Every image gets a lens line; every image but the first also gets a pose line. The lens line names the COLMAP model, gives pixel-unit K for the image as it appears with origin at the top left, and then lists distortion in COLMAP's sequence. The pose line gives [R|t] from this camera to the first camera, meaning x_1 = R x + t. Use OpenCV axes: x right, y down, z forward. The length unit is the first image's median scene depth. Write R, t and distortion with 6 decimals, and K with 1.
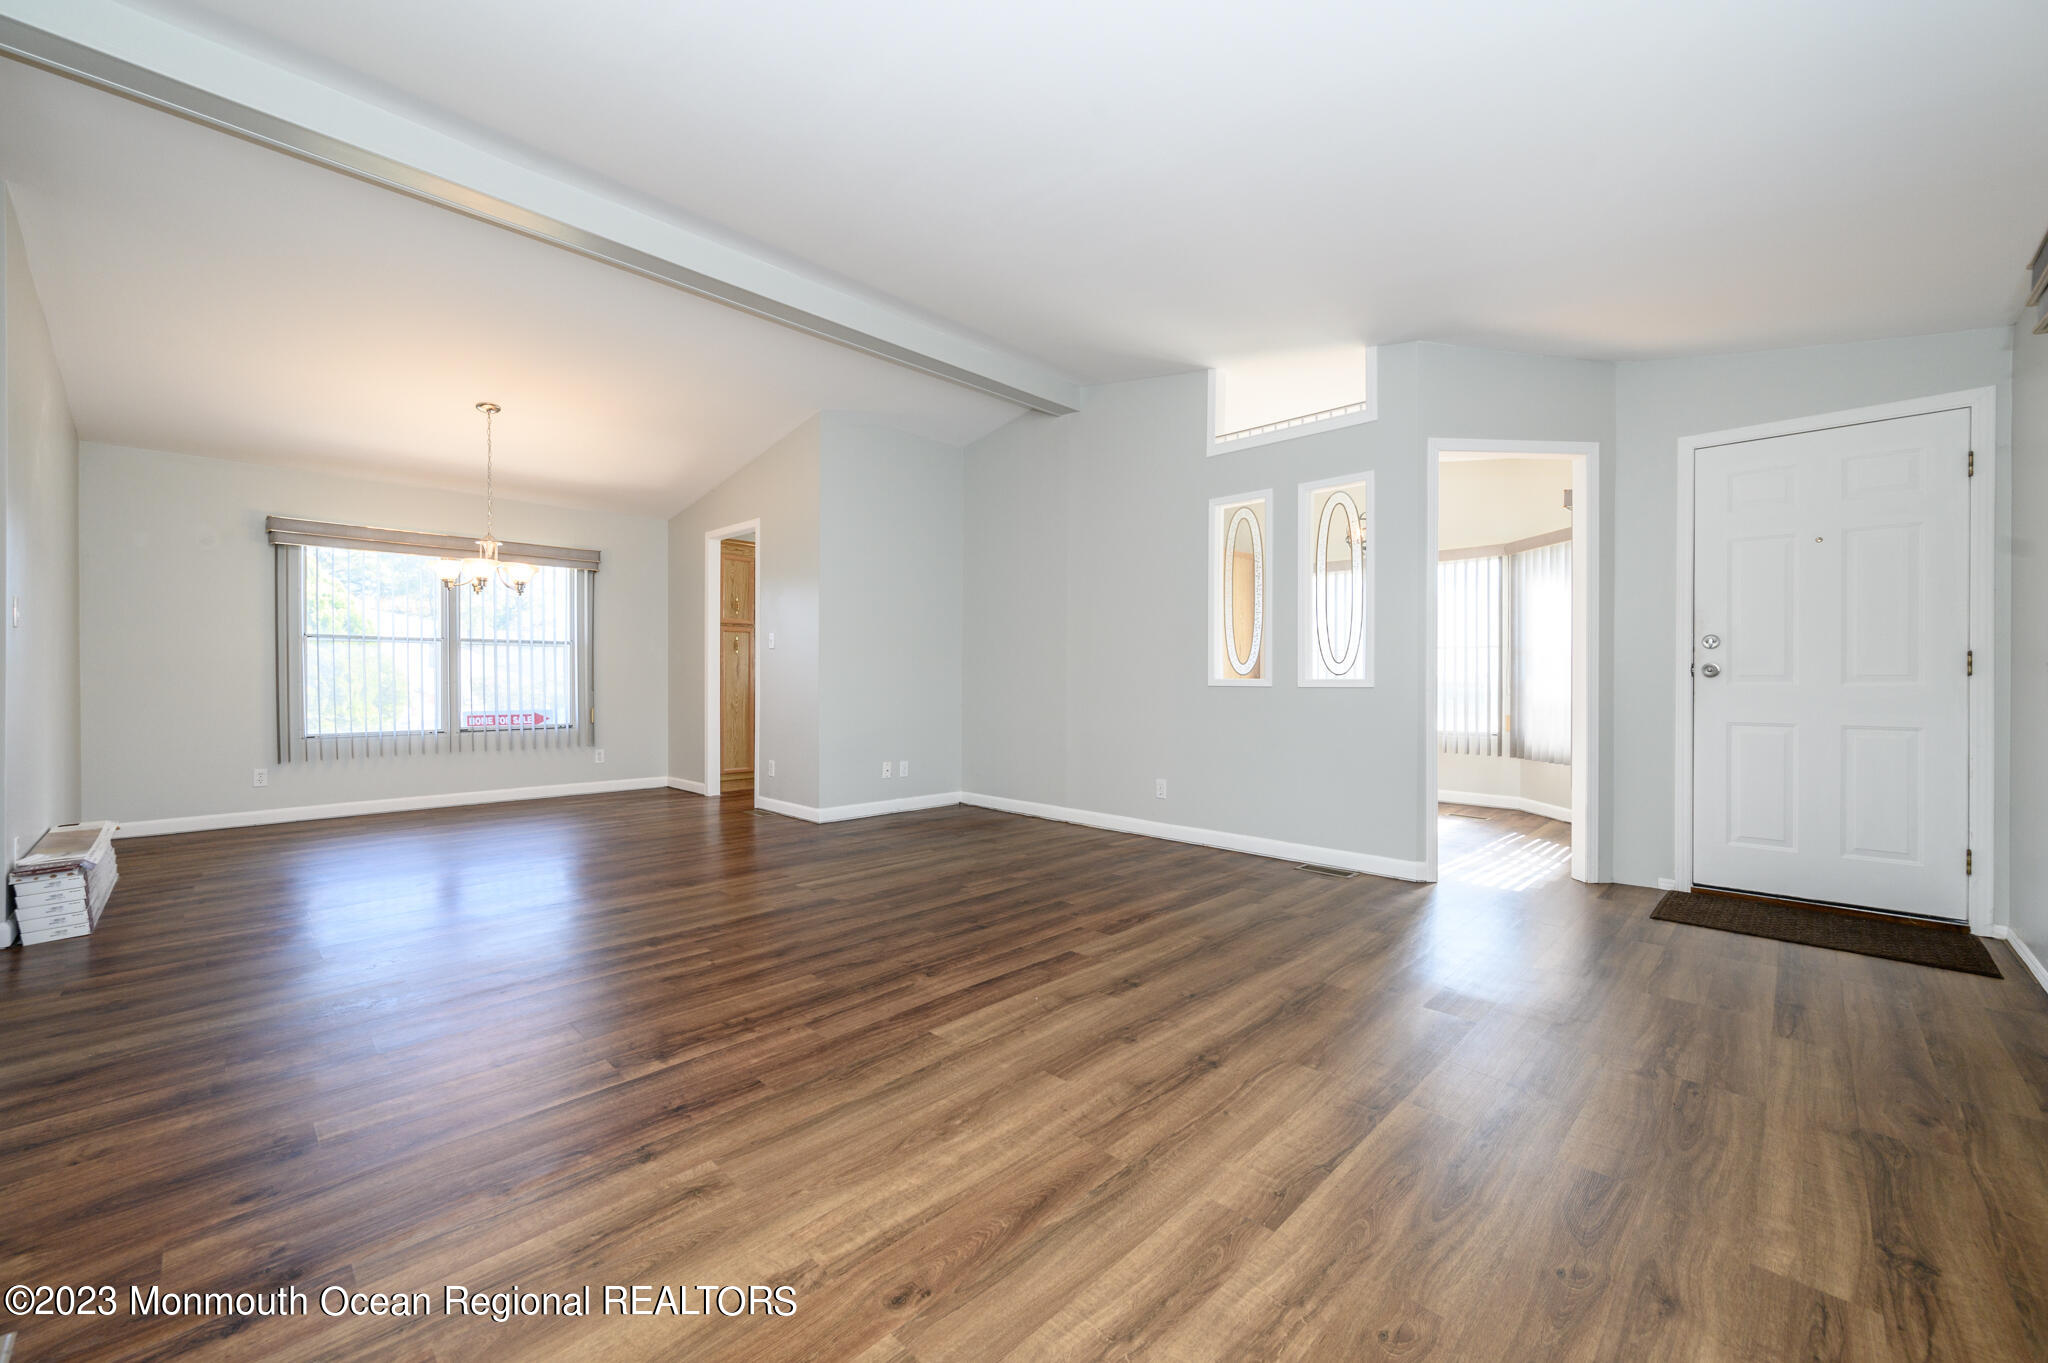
lens RADIAL K [[809.9, 0, 1013.4], [0, 809.9, 677.6], [0, 0, 1]] dist [-0.001365, 0.000203]
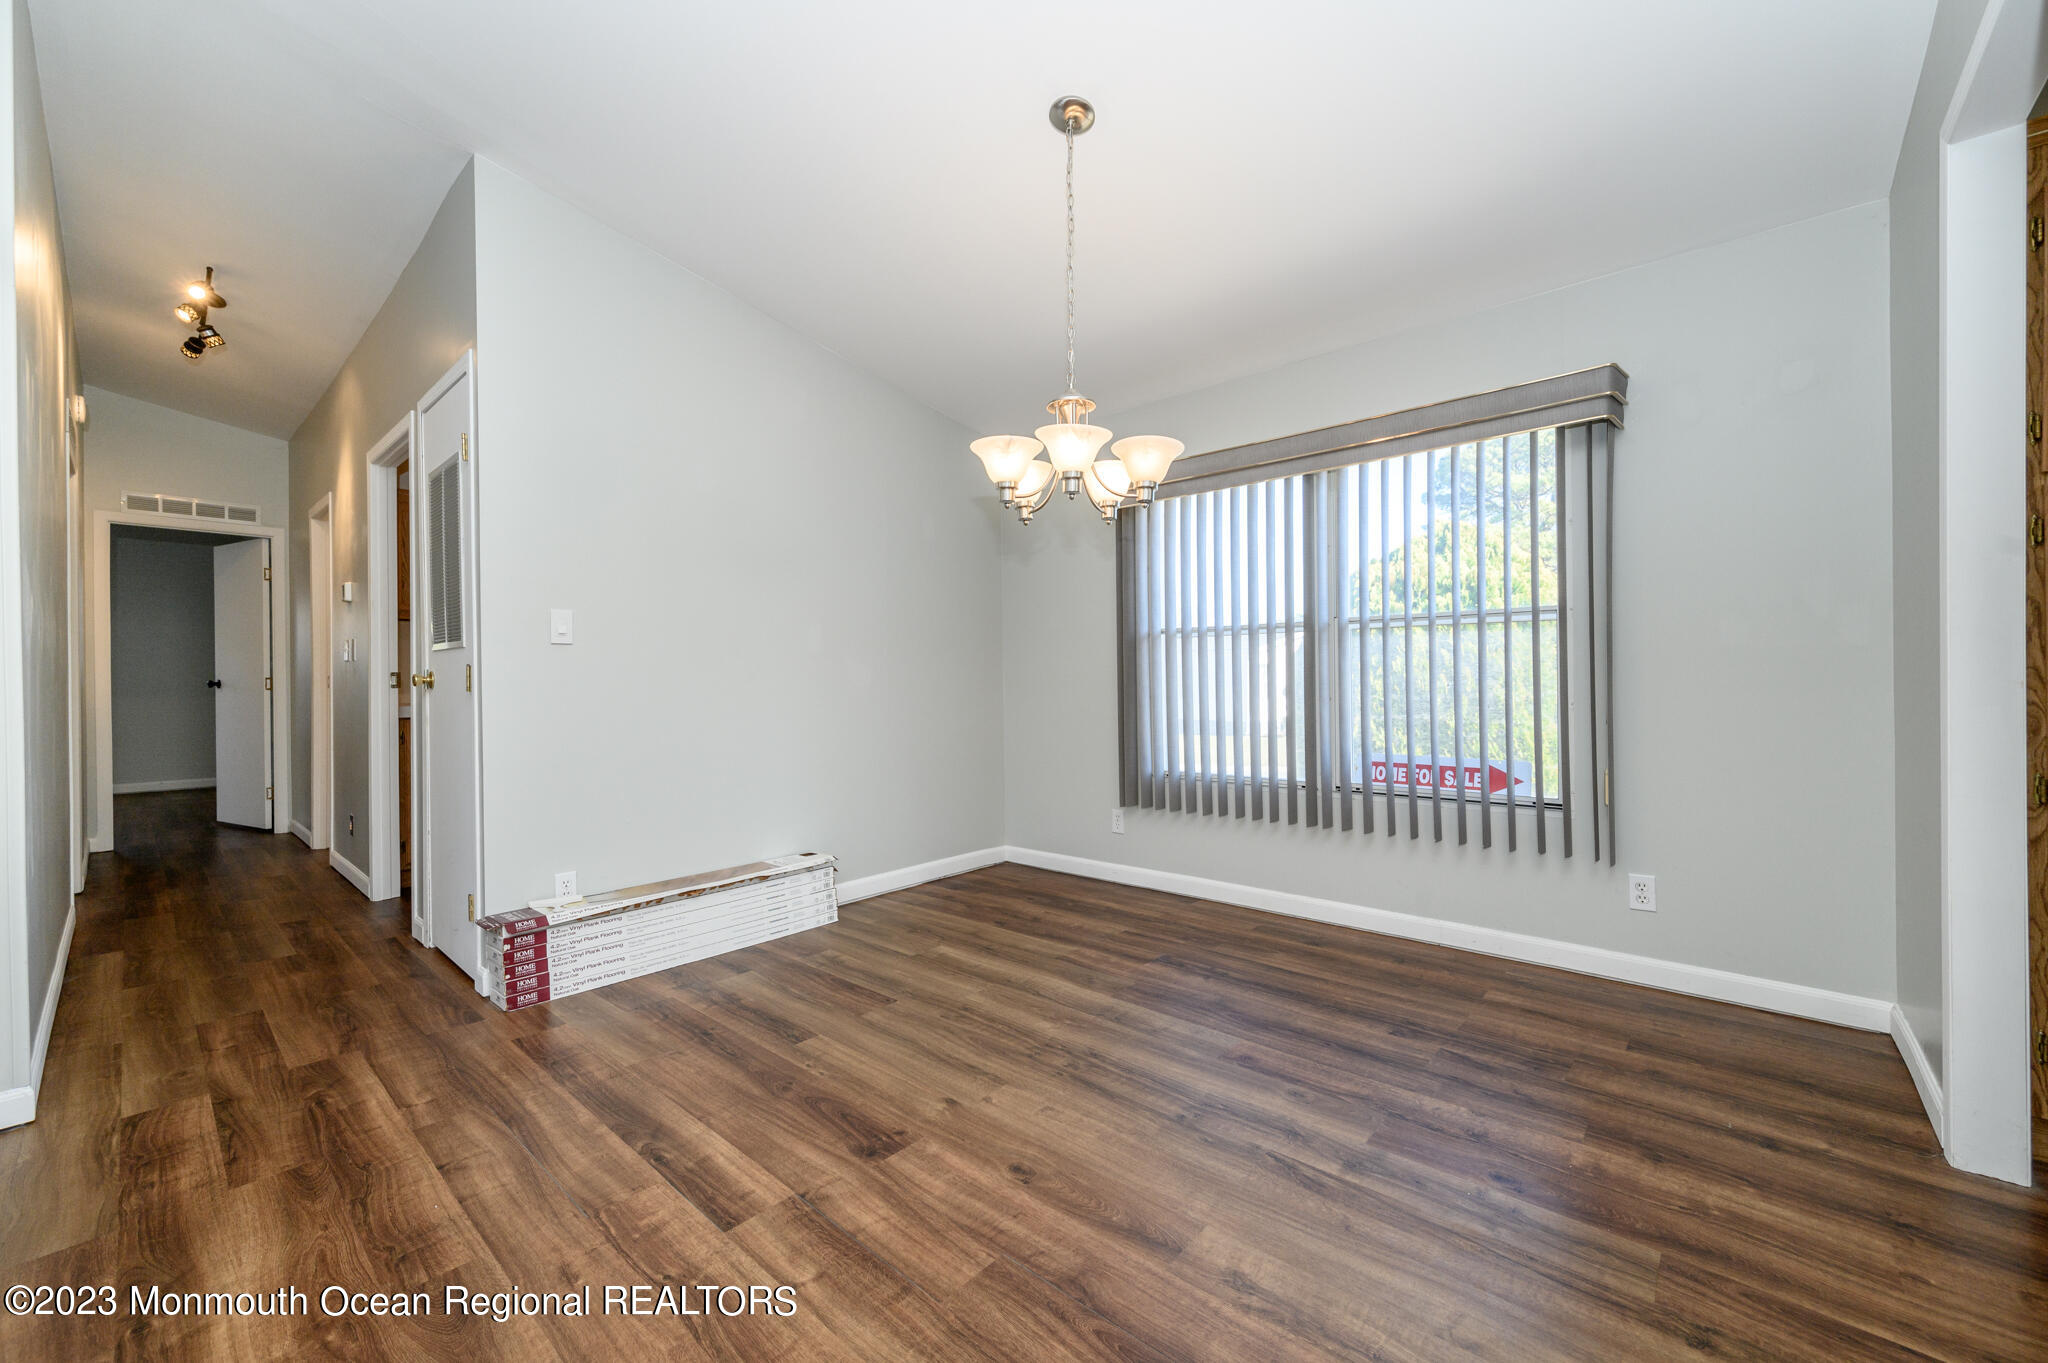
lens RADIAL K [[809.9, 0, 1005.4], [0, 809.9, 679.3], [0, 0, 1]] dist [-0.001365, 0.000203]
pose [[0.044344, -0.003836, -0.999009, -0.310348], [0.008817, 0.999955, -0.003449, -0.015875], [0.998977, -0.008655, 0.044376, 1.568309]]
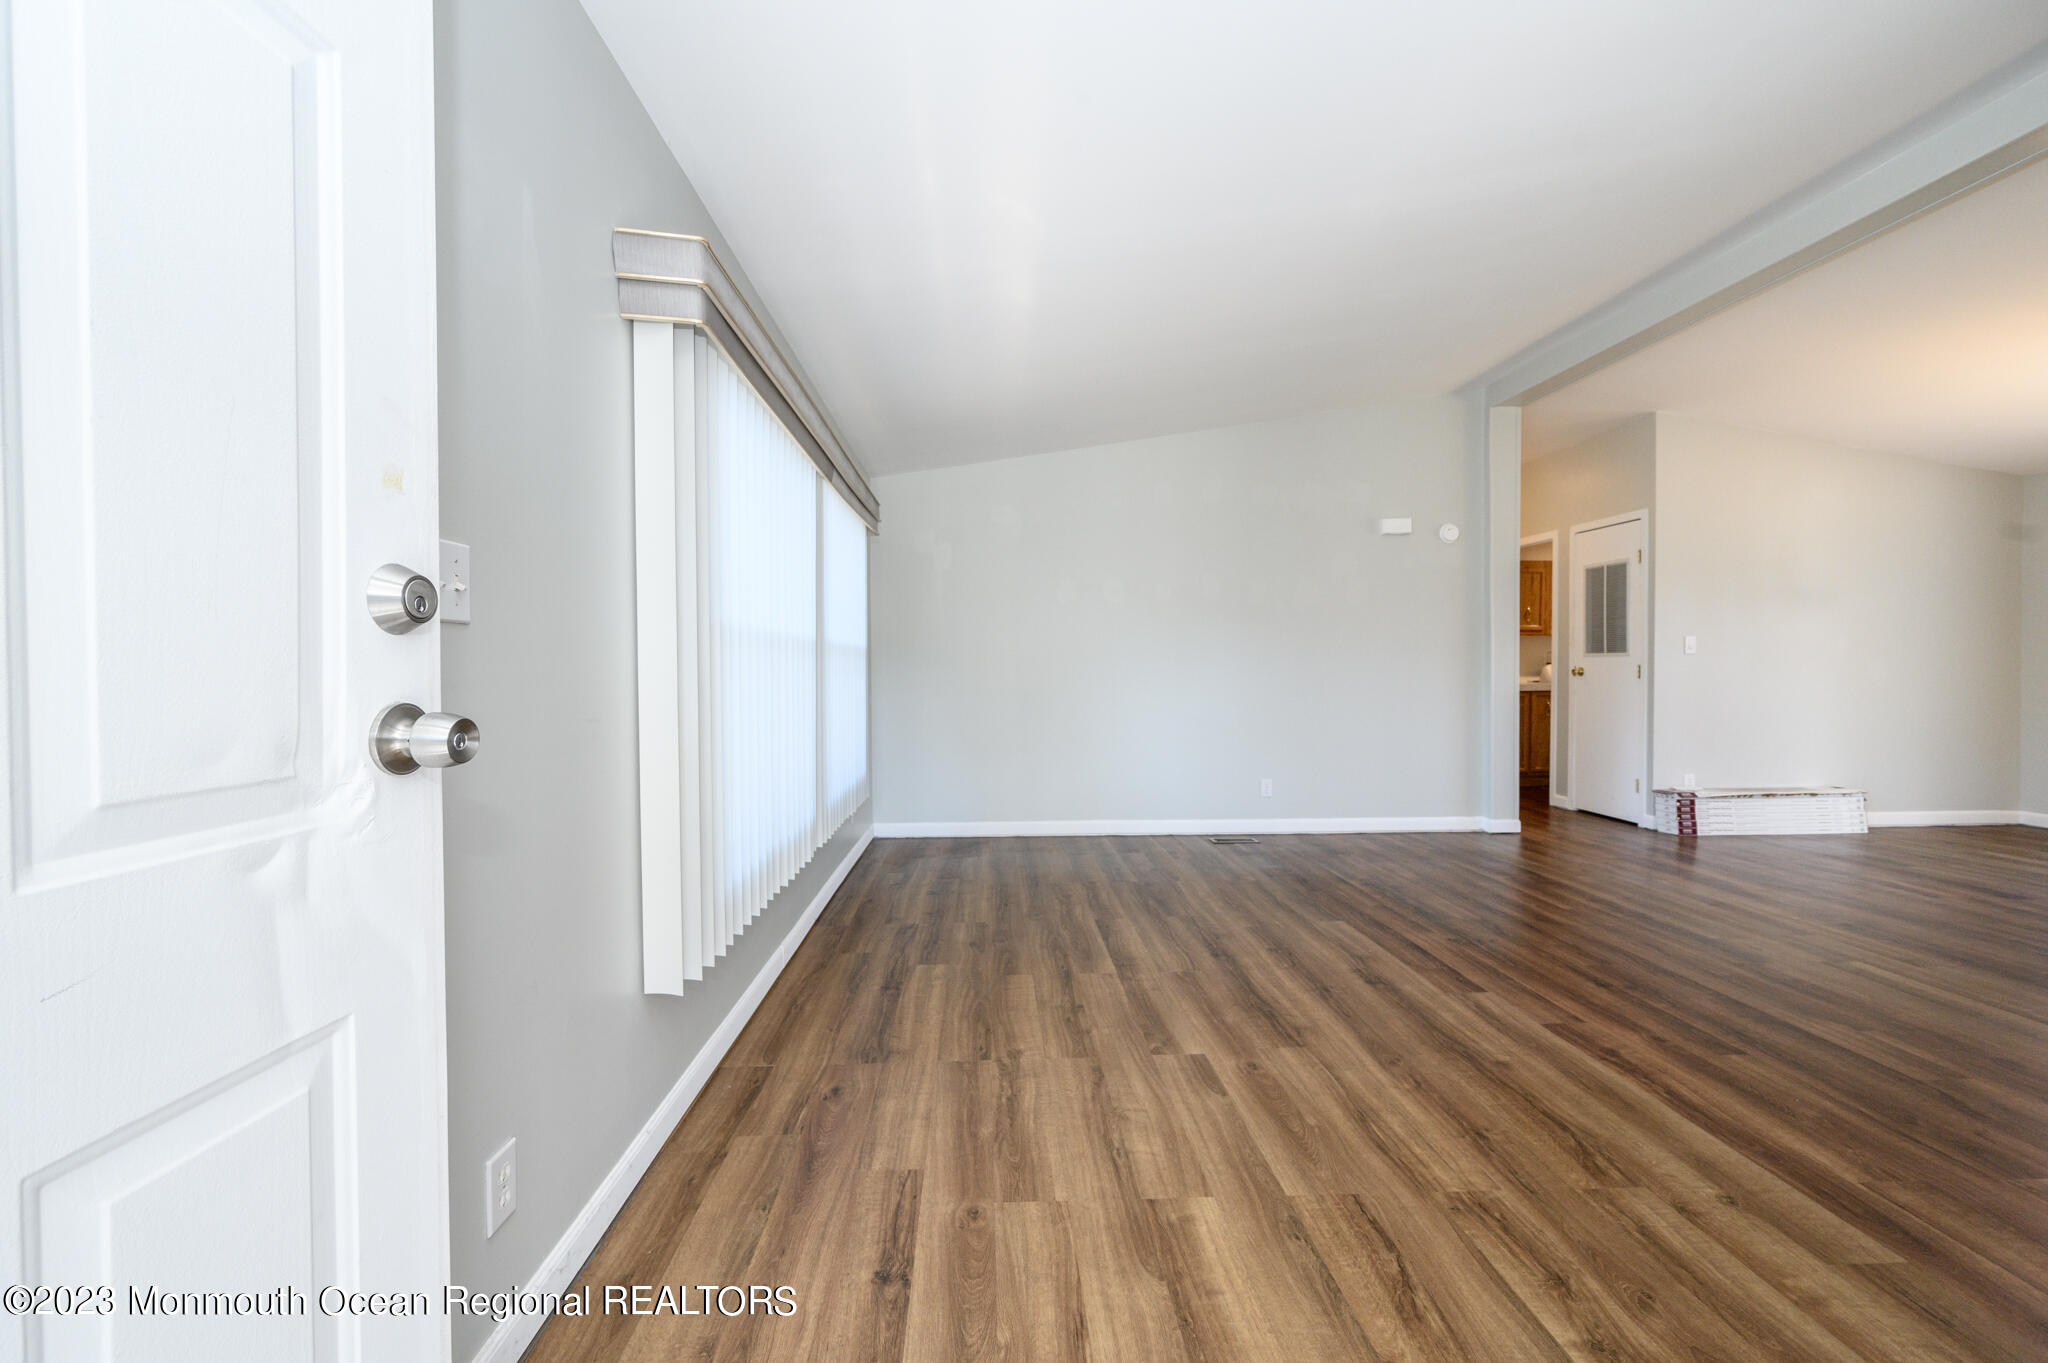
lens RADIAL K [[809.9, 0, 1015.8], [0, 809.9, 671.0], [0, 0, 1]] dist [-0.001365, 0.000203]
pose [[-0.687921, 0.002488, -0.725781, 1.110542], [0.003272, 0.999995, 0.000326, -0.034554], [0.725778, -0.002150, -0.687926, 1.233666]]
